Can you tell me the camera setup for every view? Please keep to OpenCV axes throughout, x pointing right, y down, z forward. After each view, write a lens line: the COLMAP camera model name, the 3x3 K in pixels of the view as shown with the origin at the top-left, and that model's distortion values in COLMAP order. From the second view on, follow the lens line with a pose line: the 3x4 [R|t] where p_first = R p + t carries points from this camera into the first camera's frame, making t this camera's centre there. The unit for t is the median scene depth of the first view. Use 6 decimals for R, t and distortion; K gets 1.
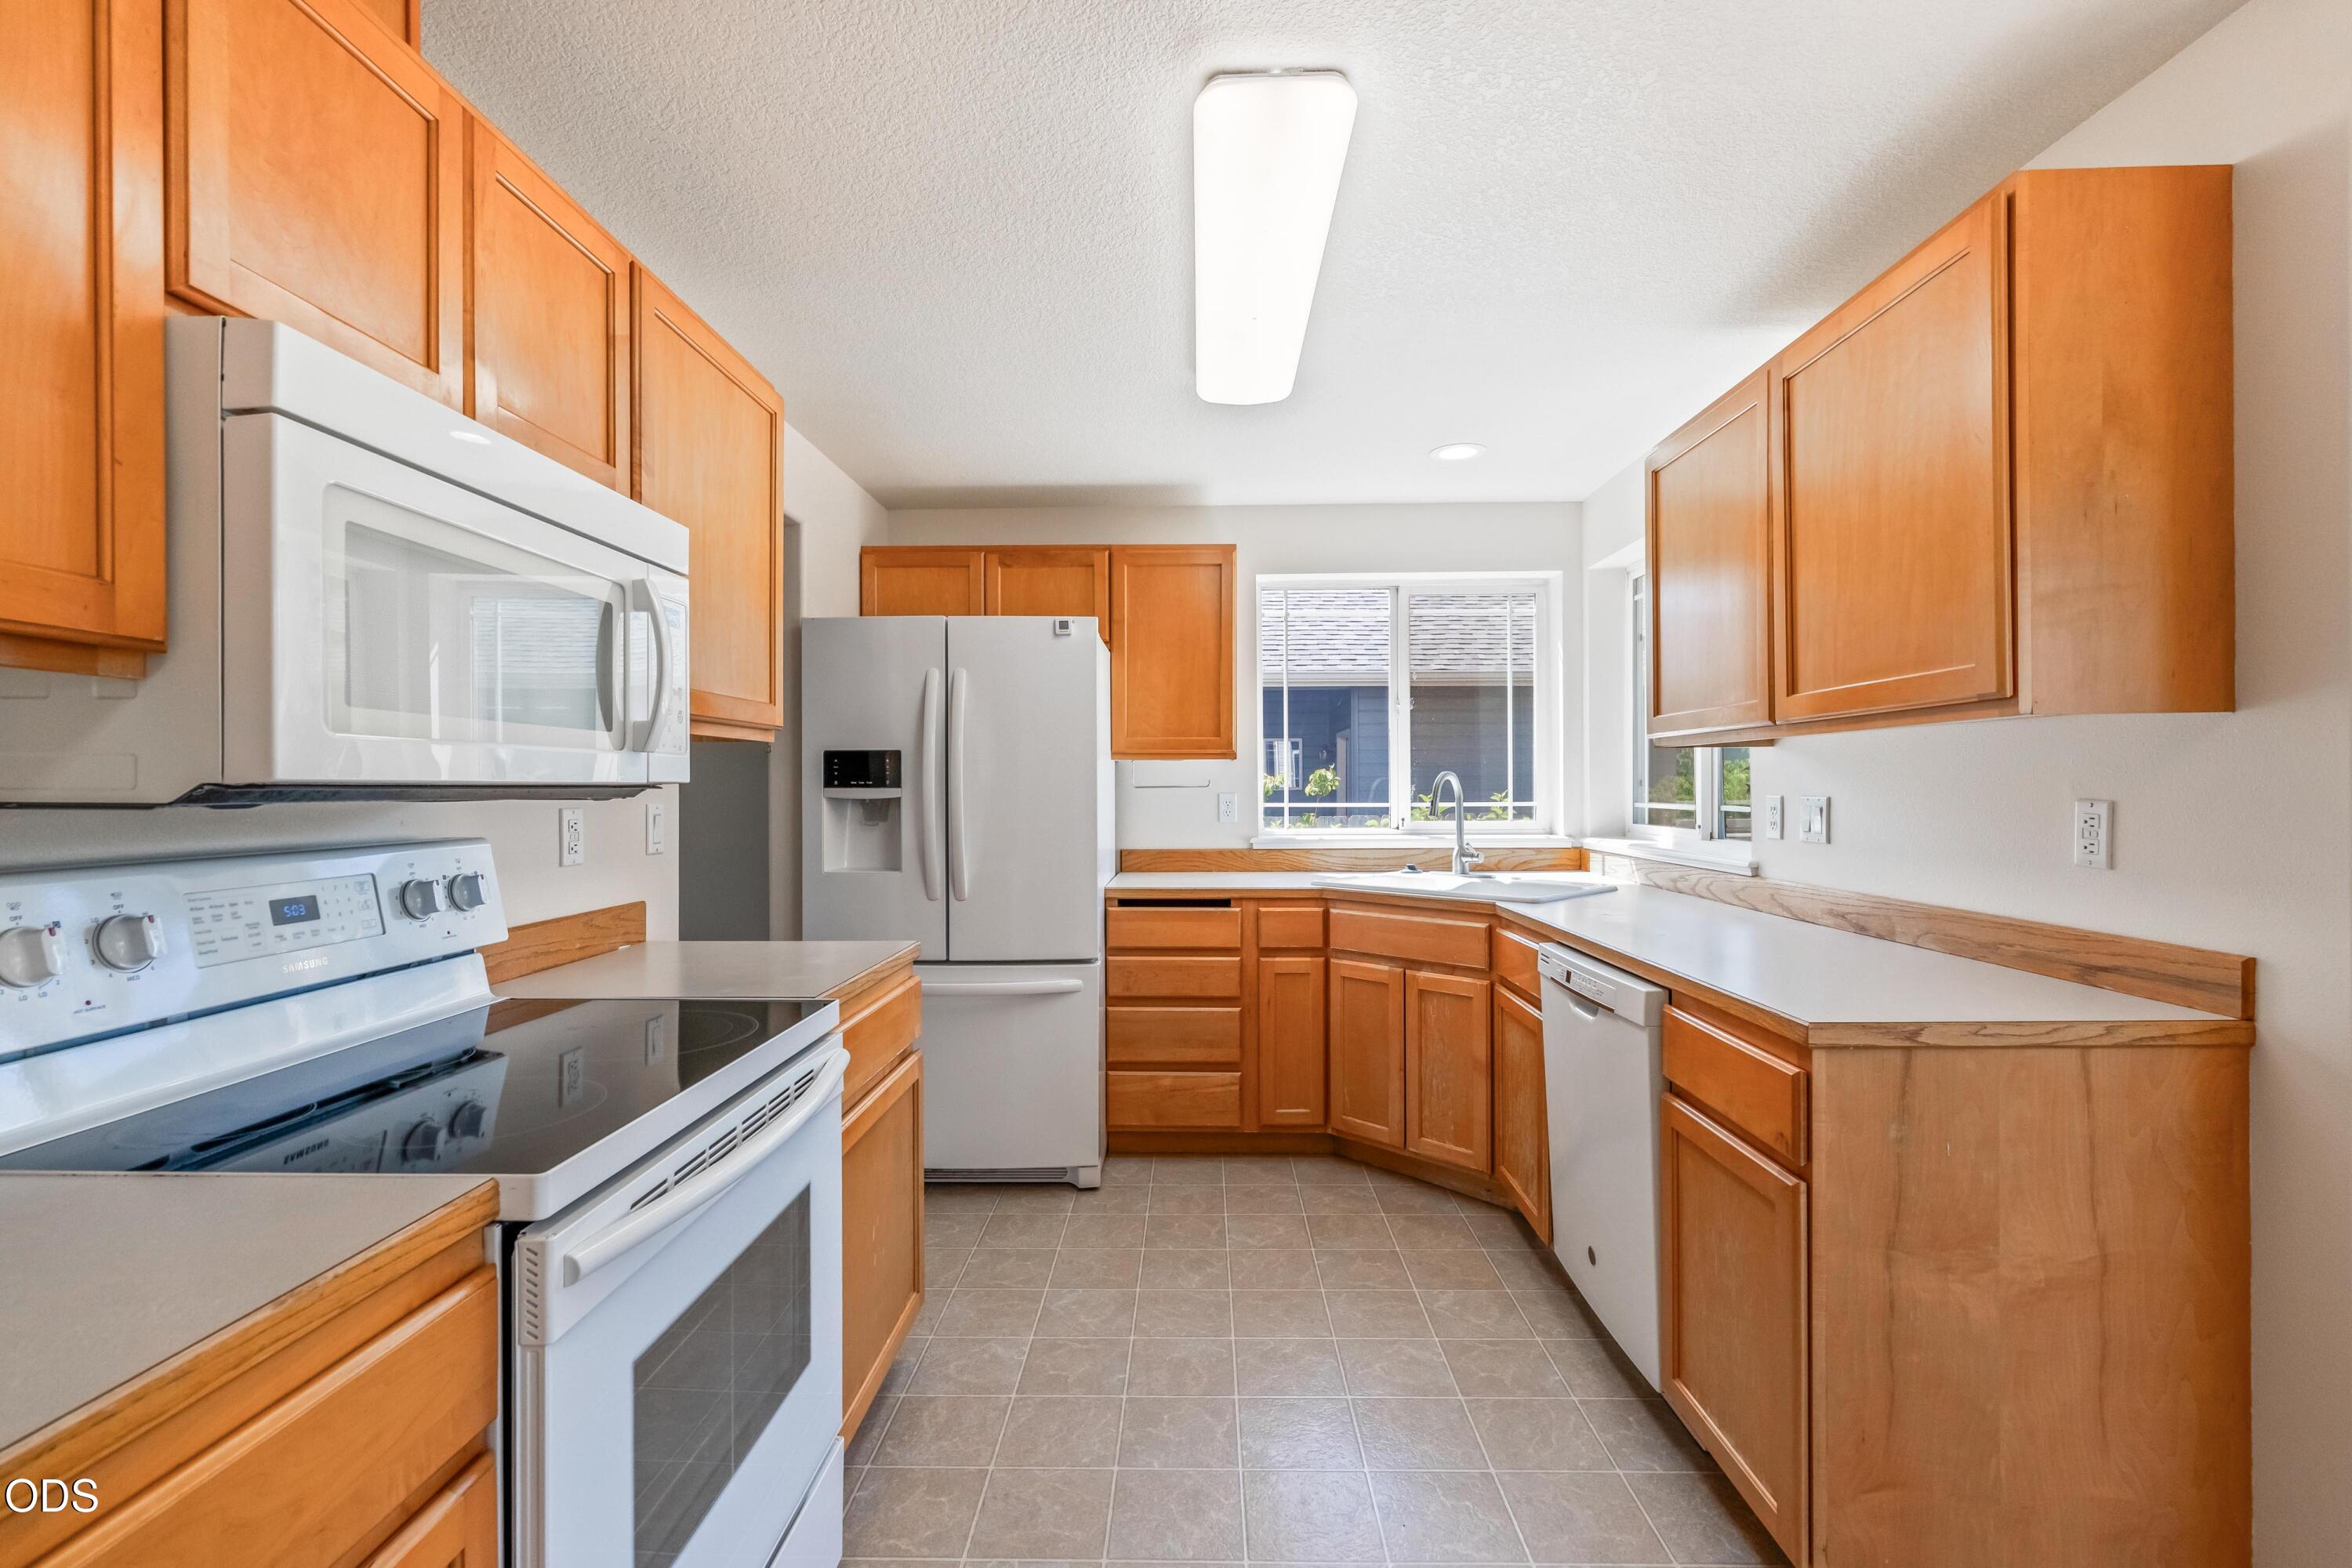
lens RADIAL K [[1044.0, 0, 1185.5], [0, 1044.0, 796.1], [0, 0, 1]] dist [0.000821, 0.000914]
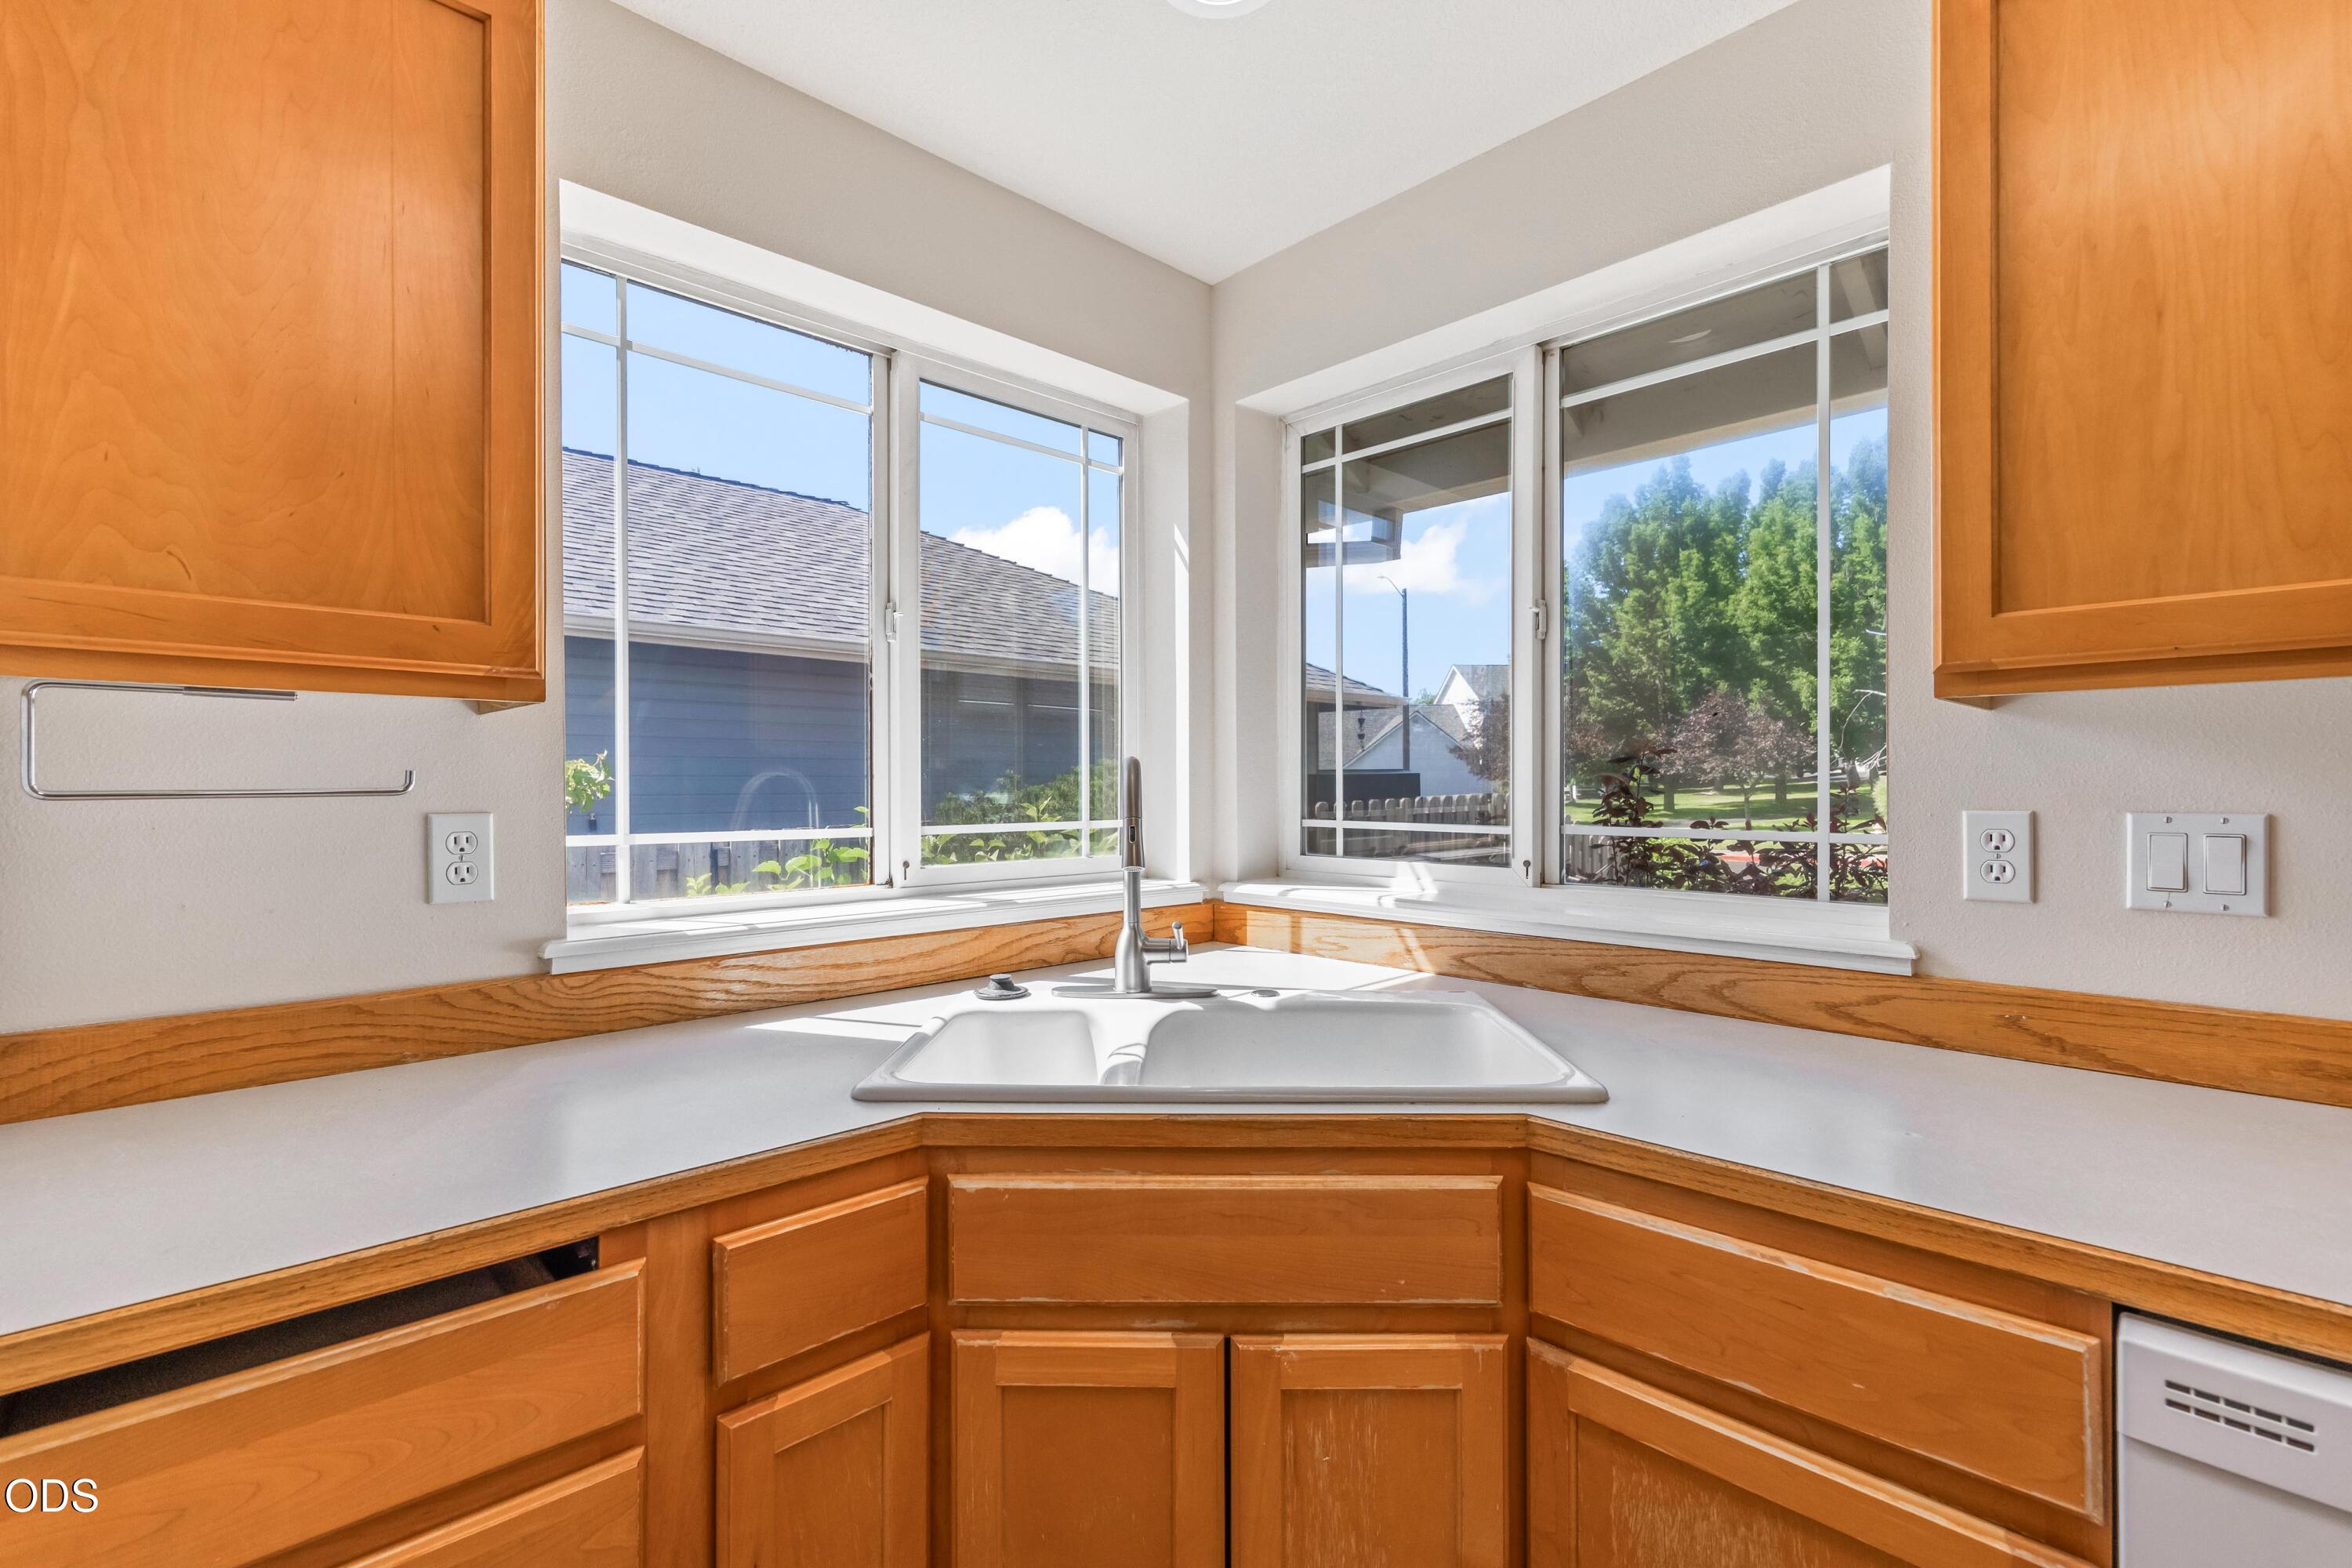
lens RADIAL K [[1044.0, 0, 1170.7], [0, 1044.0, 785.9], [0, 0, 1]] dist [0.000821, 0.000914]
pose [[0.709864, 0.002591, 0.704334, -0.041952], [0.007257, 0.999913, -0.010993, -0.008080], [-0.704302, 0.012915, 0.709783, 0.802198]]
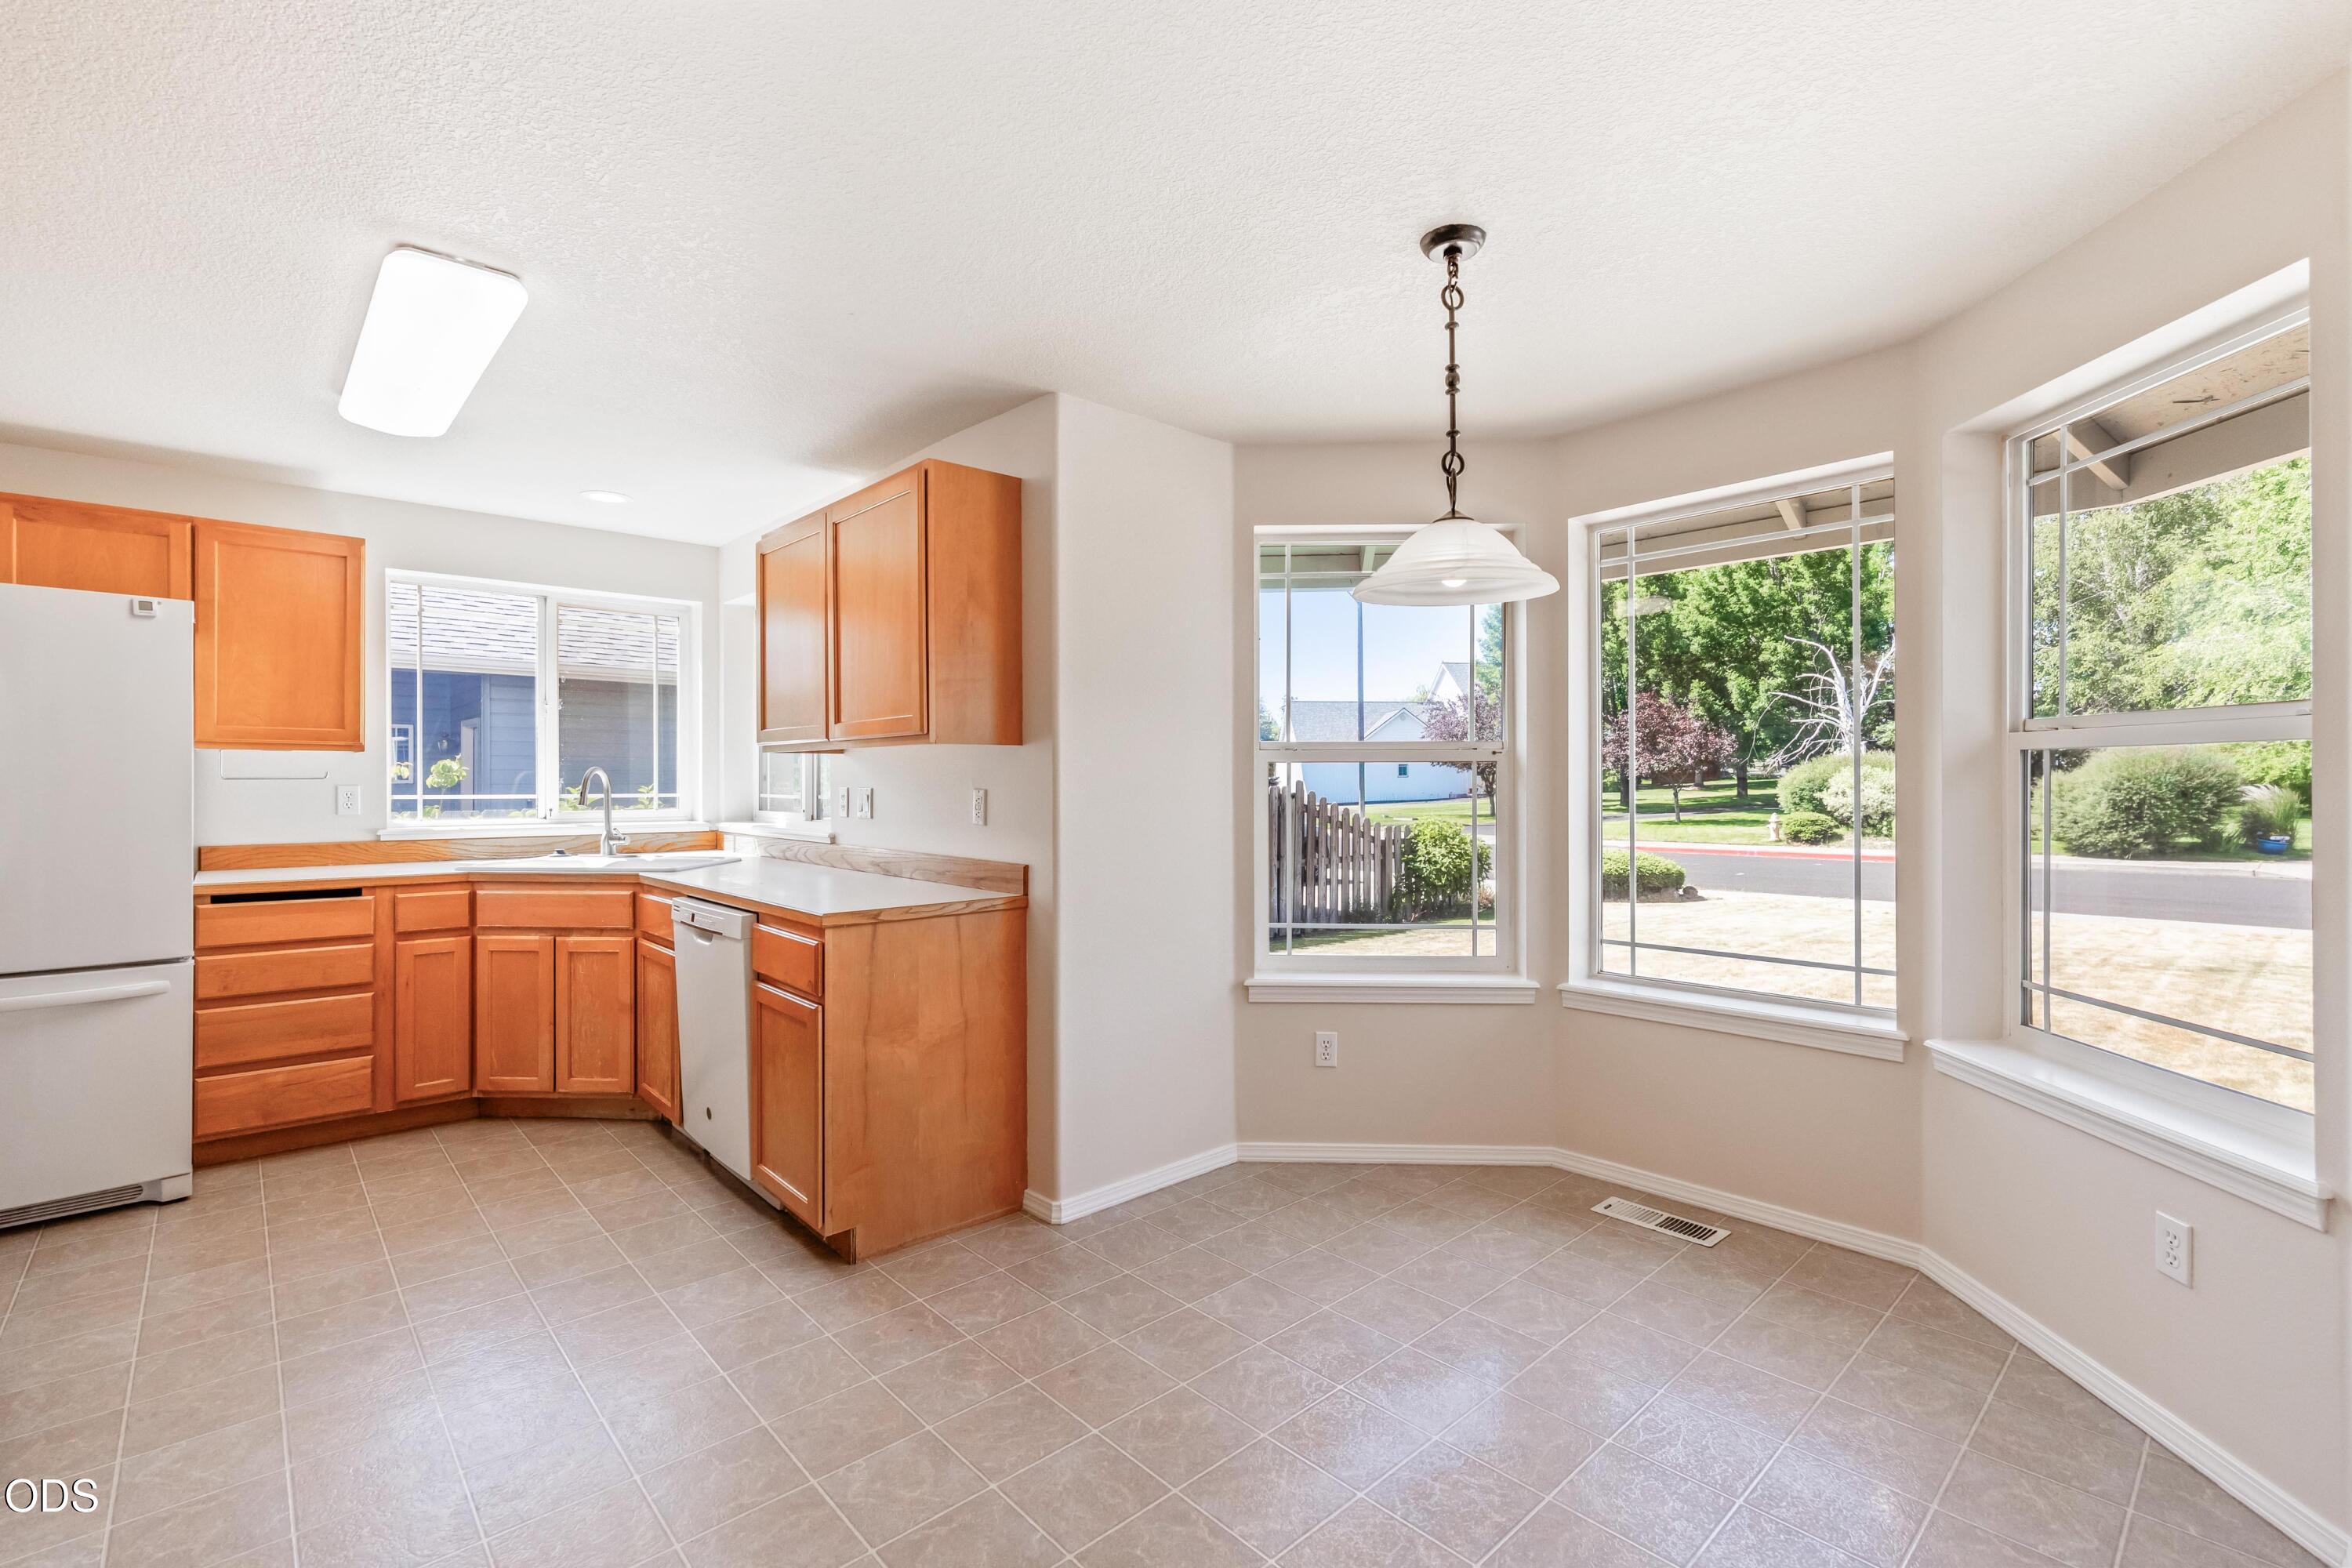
lens RADIAL K [[1044.0, 0, 1172.9], [0, 1044.0, 784.1], [0, 0, 1]] dist [0.000821, 0.000914]
pose [[0.731089, 0.003428, 0.682274, -0.083617], [0.000562, 0.999984, -0.005626, 0.003167], [-0.682282, 0.004497, 0.731075, -0.331278]]
